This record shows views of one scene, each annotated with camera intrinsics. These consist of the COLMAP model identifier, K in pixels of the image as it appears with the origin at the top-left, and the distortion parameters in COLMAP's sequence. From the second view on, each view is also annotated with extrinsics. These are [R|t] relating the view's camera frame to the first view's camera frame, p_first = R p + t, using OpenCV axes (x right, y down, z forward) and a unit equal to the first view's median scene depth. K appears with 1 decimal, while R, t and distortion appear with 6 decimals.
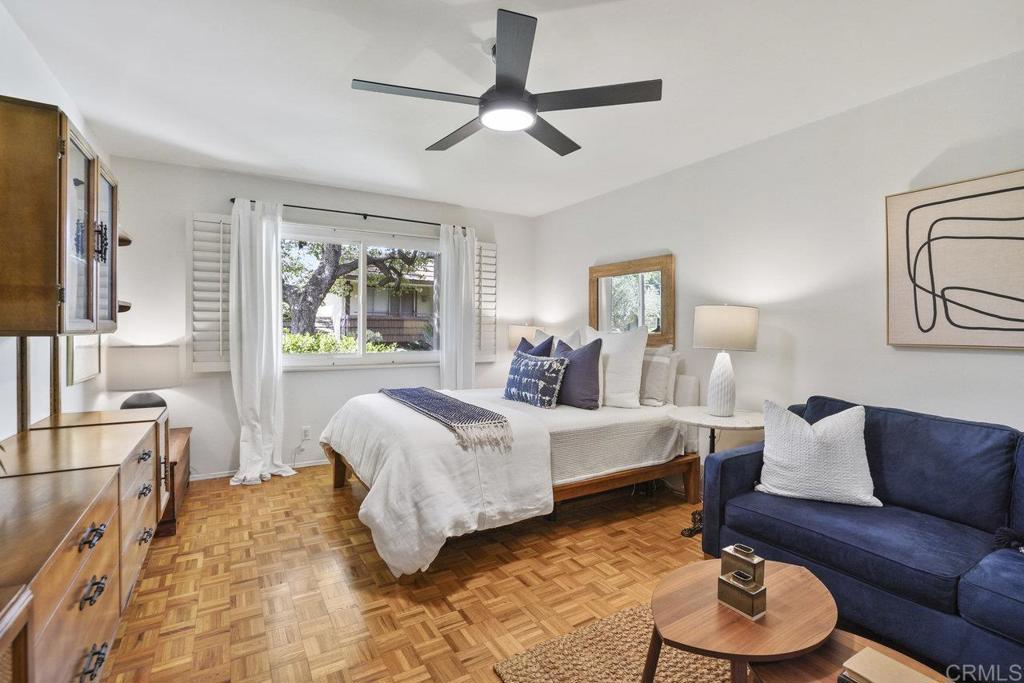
lens RADIAL K [[472.1, 0, 509.4], [0, 472.1, 333.8], [0, 0, 1]] dist [-0.061231, 0.024305]
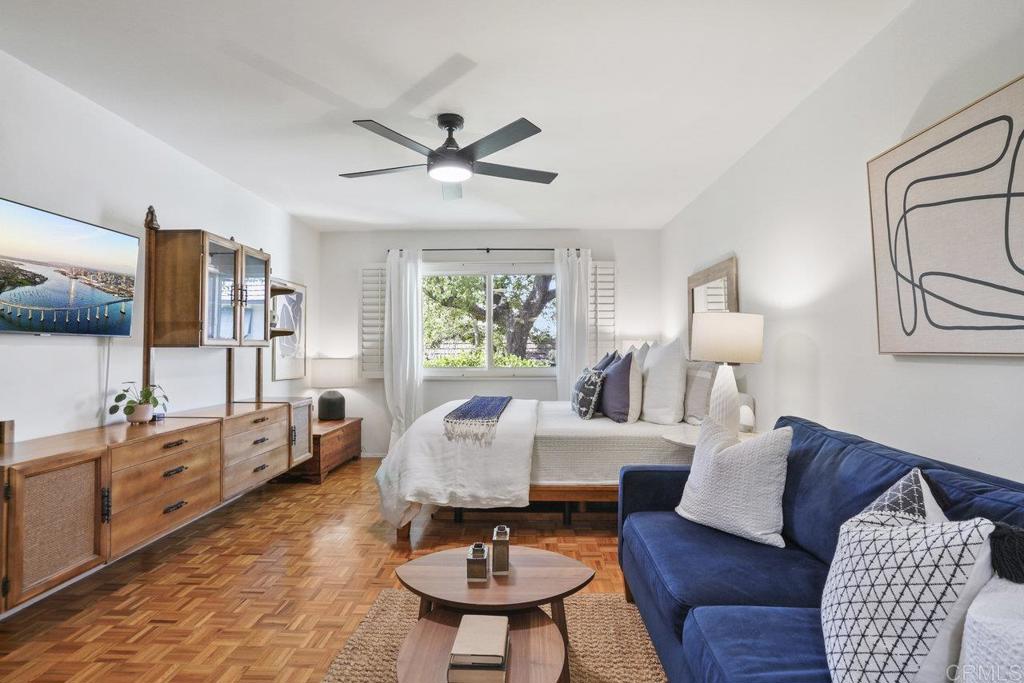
lens RADIAL K [[491.4, 0, 512.0], [0, 491.4, 341.5], [0, 0, 1]] dist [-0.064779, 0.028448]
pose [[0.841703, -0.017328, -0.539662, 0.632037], [0.001826, 0.999571, -0.029247, 0.022153], [0.539938, 0.023632, 0.841373, 0.000213]]
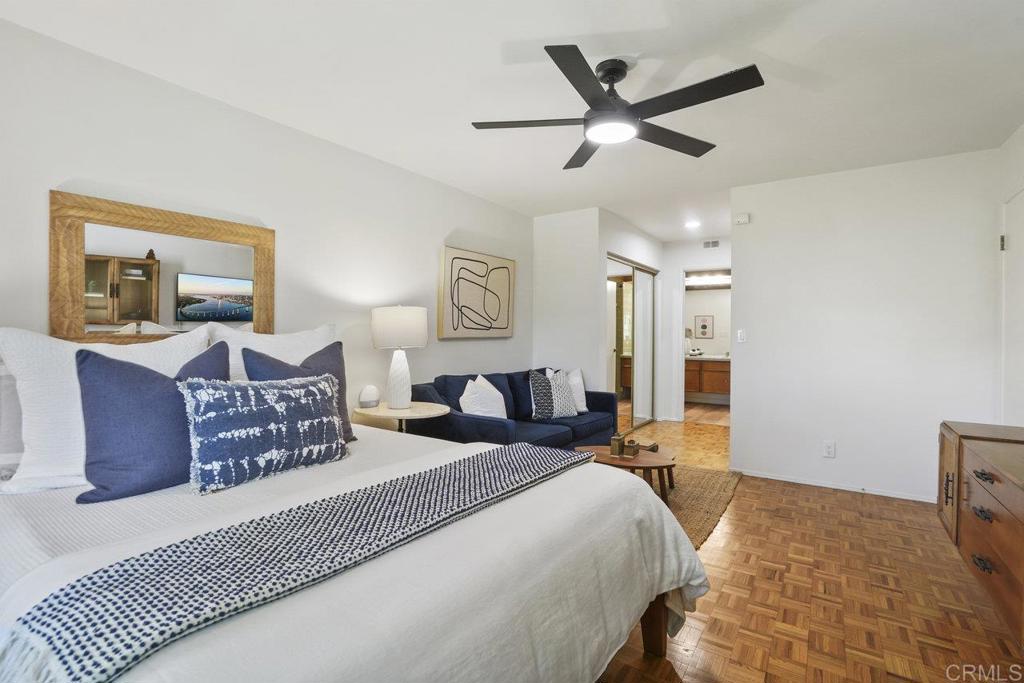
lens RADIAL K [[491.4, 0, 512.0], [0, 491.4, 341.5], [0, 0, 1]] dist [-0.064779, 0.028448]
pose [[-0.418812, -0.030726, 0.907553, -0.707450], [-0.000294, 0.999432, 0.033701, -0.019689], [-0.908073, 0.013847, -0.418583, 1.276657]]
